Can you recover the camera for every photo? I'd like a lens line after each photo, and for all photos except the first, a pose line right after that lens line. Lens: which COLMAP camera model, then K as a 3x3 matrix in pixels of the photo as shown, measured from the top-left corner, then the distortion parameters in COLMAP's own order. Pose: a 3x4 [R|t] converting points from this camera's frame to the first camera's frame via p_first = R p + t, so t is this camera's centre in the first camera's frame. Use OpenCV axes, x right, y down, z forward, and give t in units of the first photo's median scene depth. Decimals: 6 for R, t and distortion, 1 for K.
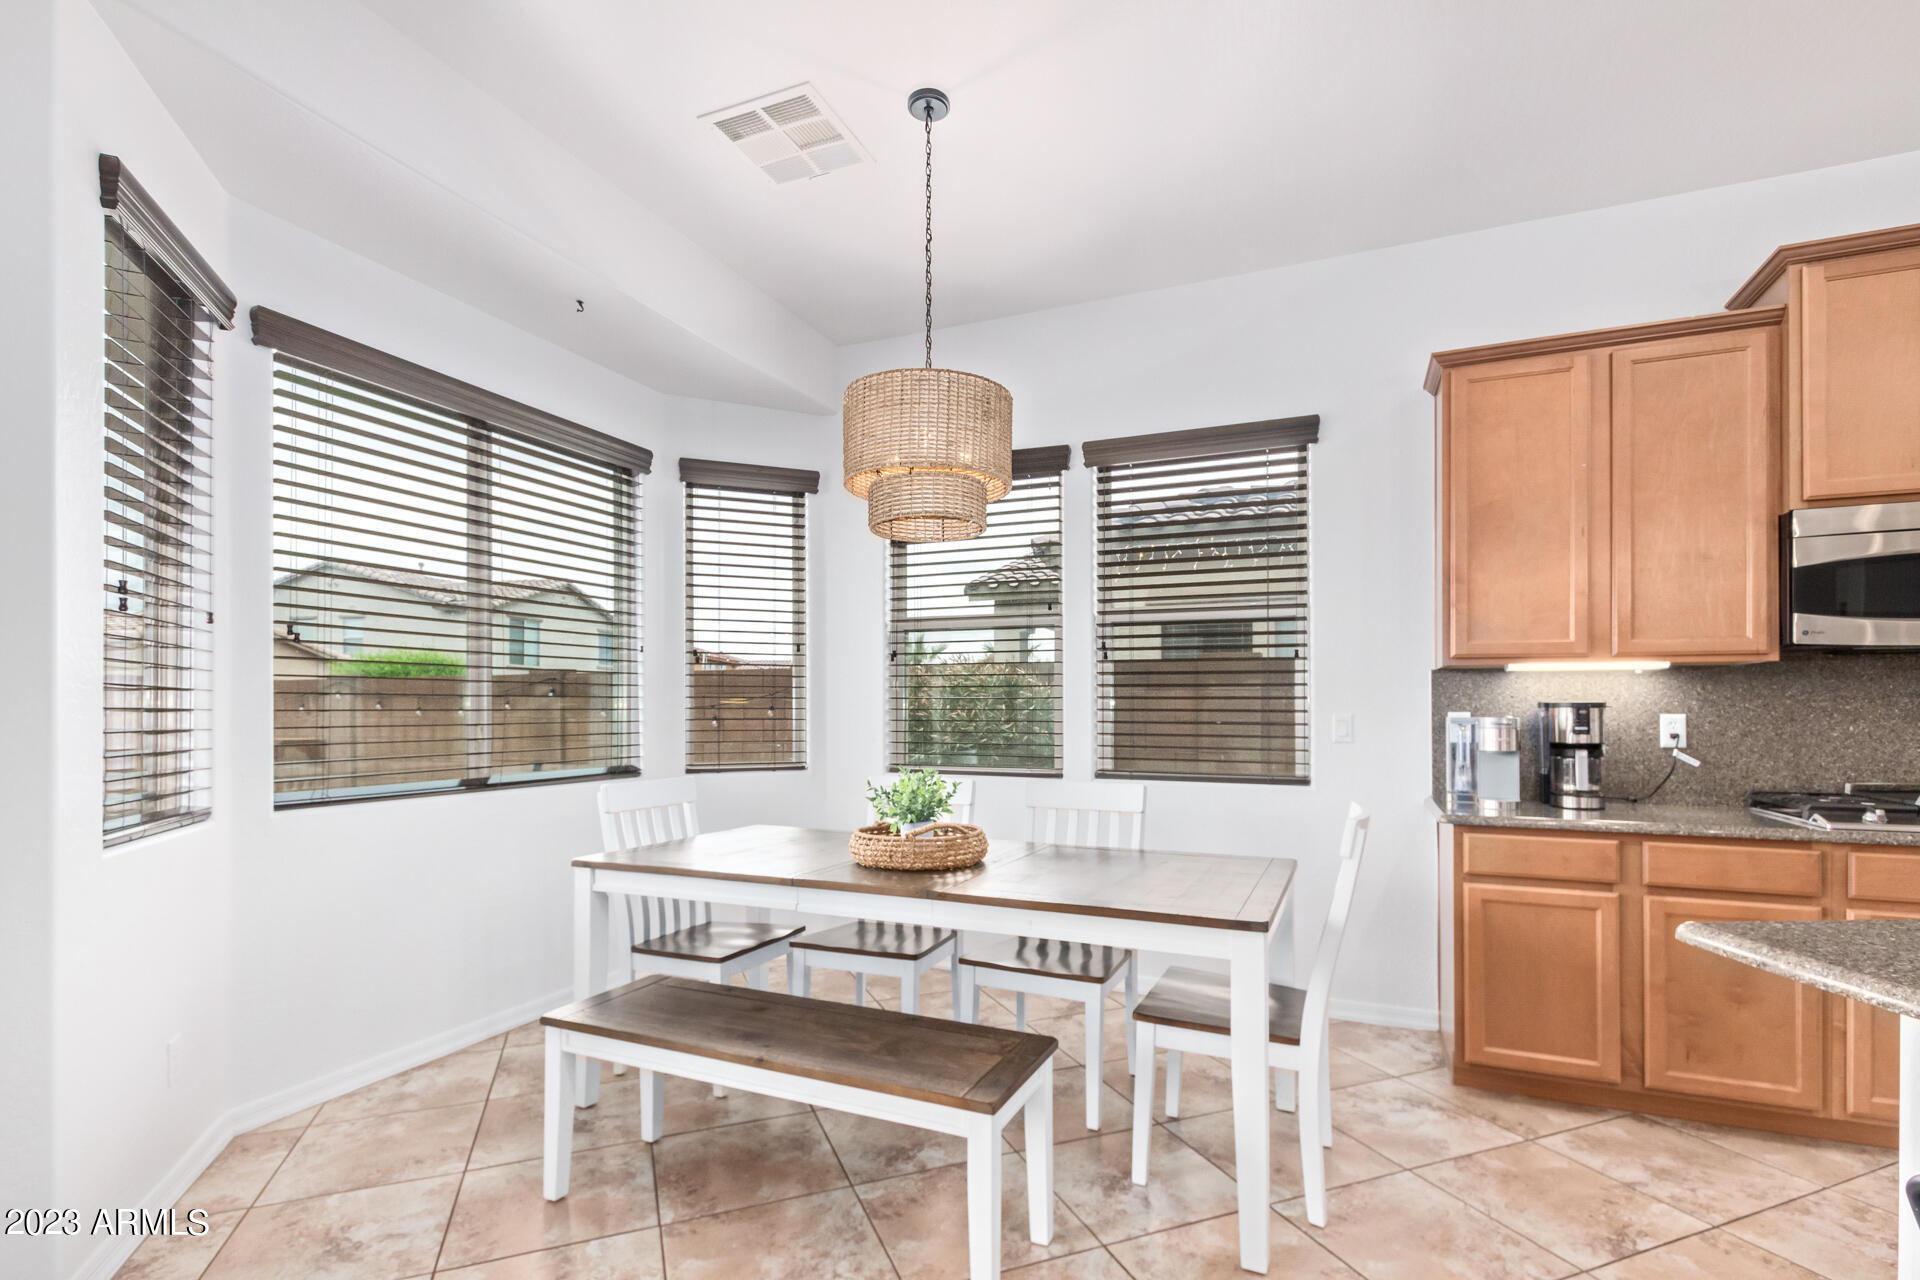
lens RADIAL K [[879.7, 0, 971.3], [0, 879.7, 701.9], [0, 0, 1]] dist [0.012319, -0.005554]
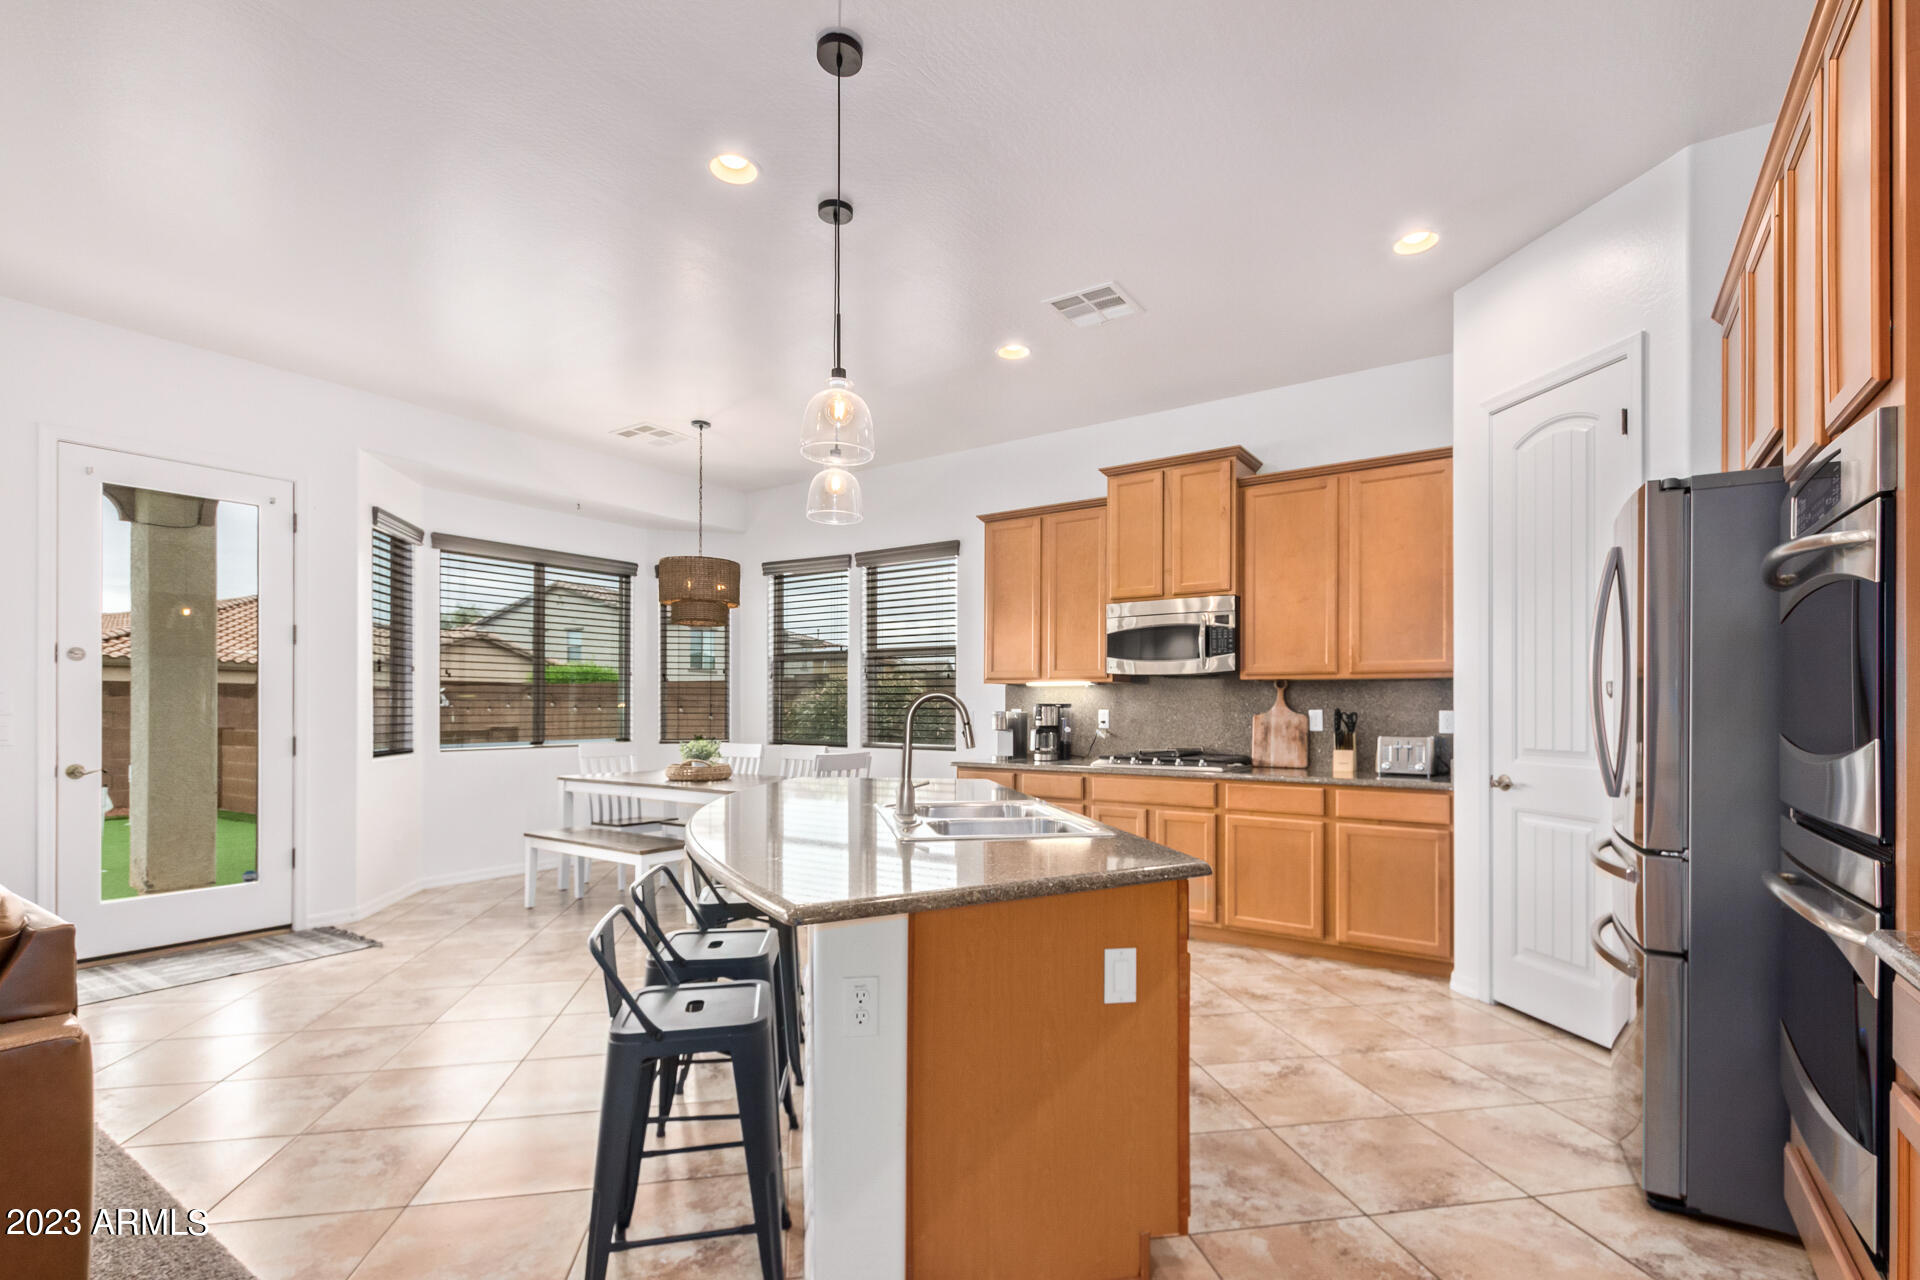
lens RADIAL K [[879.7, 0, 959.1], [0, 879.7, 701.2], [0, 0, 1]] dist [0.012319, -0.005554]
pose [[0.977203, -0.001148, -0.212302, 0.969158], [0.000649, 0.999997, -0.002420, 0.000433], [0.212304, 0.002227, 0.977201, -0.909401]]
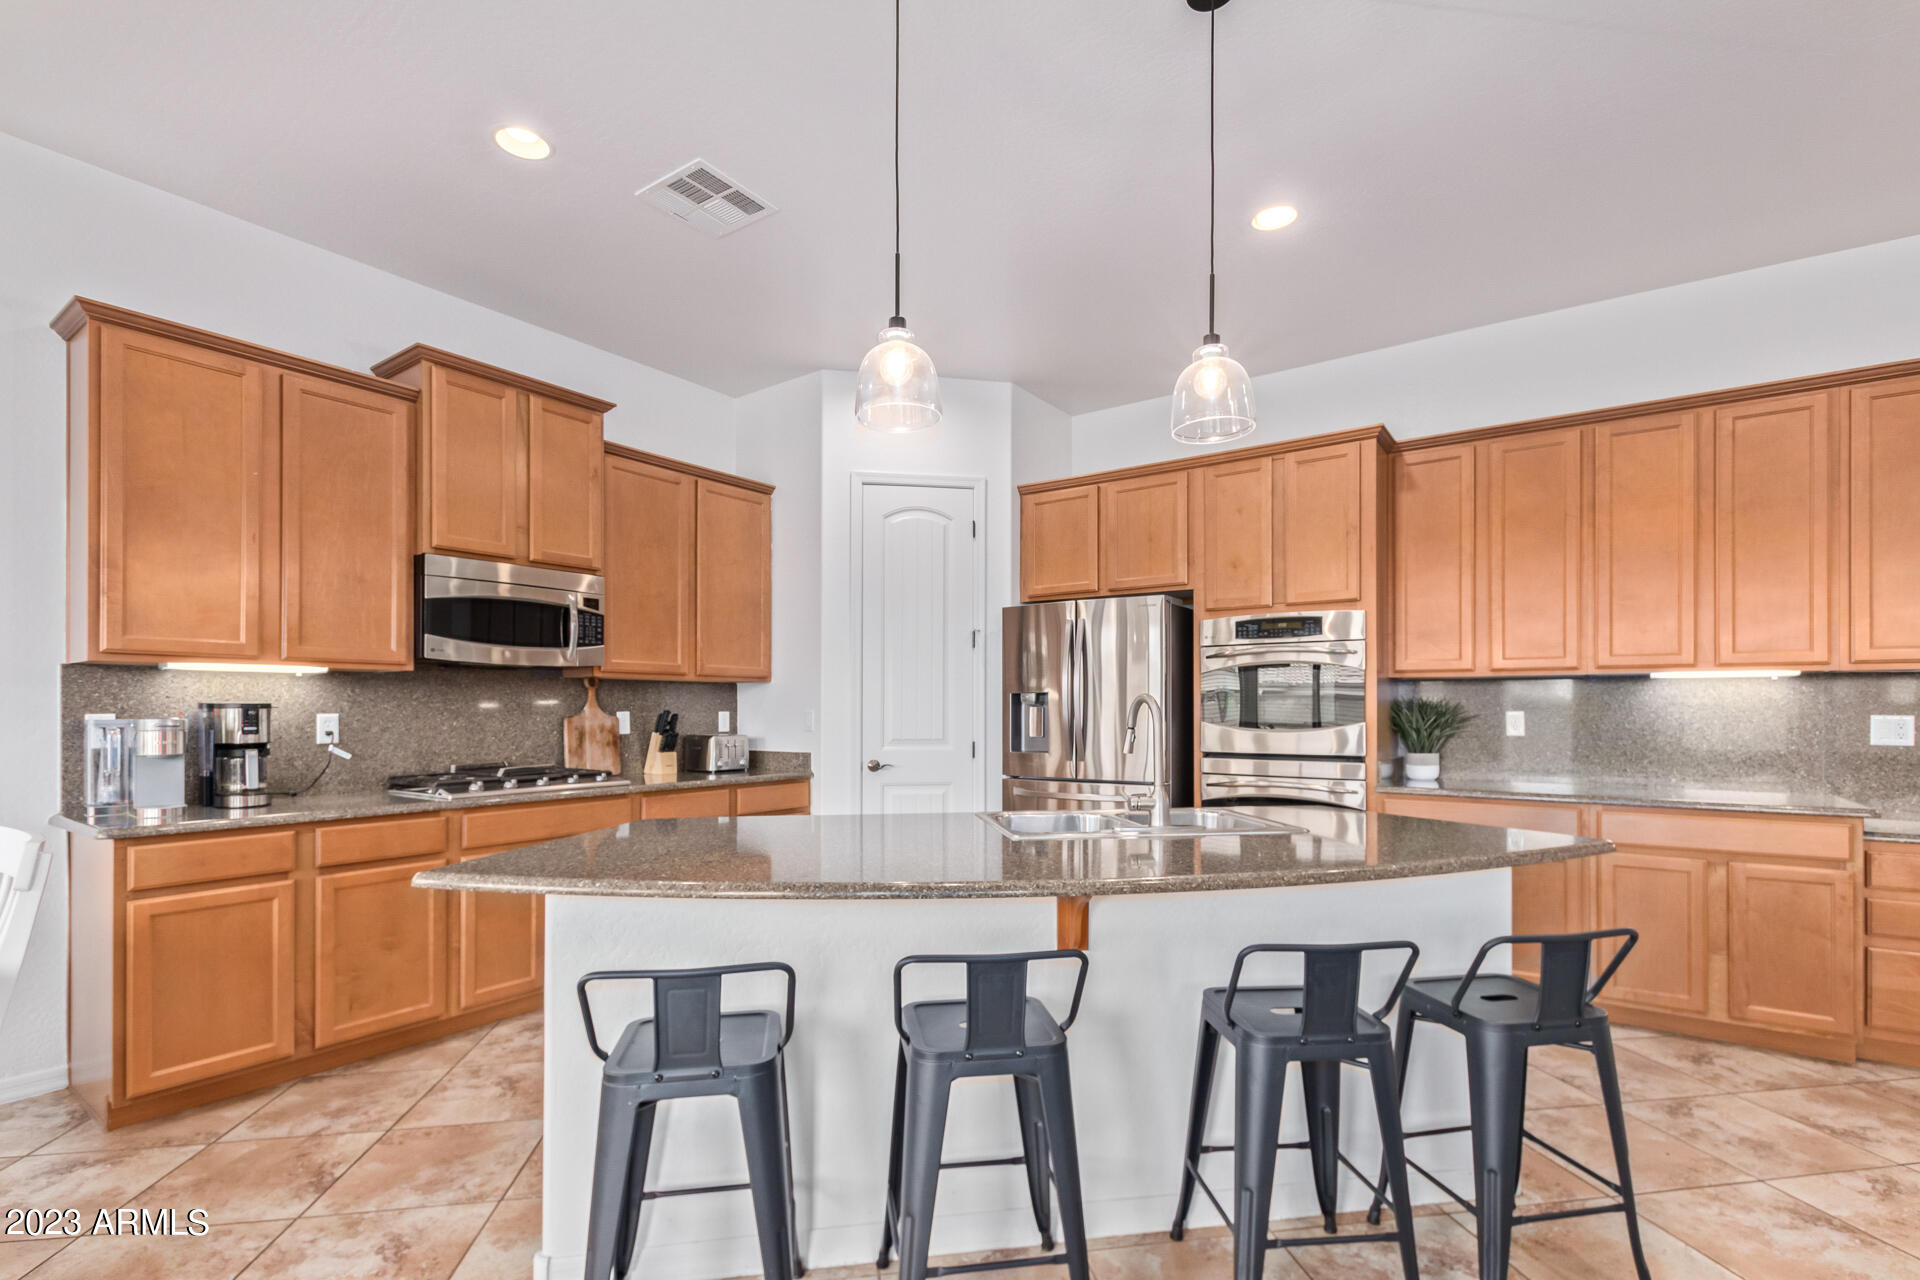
lens RADIAL K [[879.7, 0, 963.0], [0, 879.7, 706.6], [0, 0, 1]] dist [0.012319, -0.005554]
pose [[0.217755, -0.000980, 0.976003, -0.139726], [-0.005670, 0.999981, 0.002269, -0.002574], [-0.975987, -0.006028, 0.217745, -0.033914]]
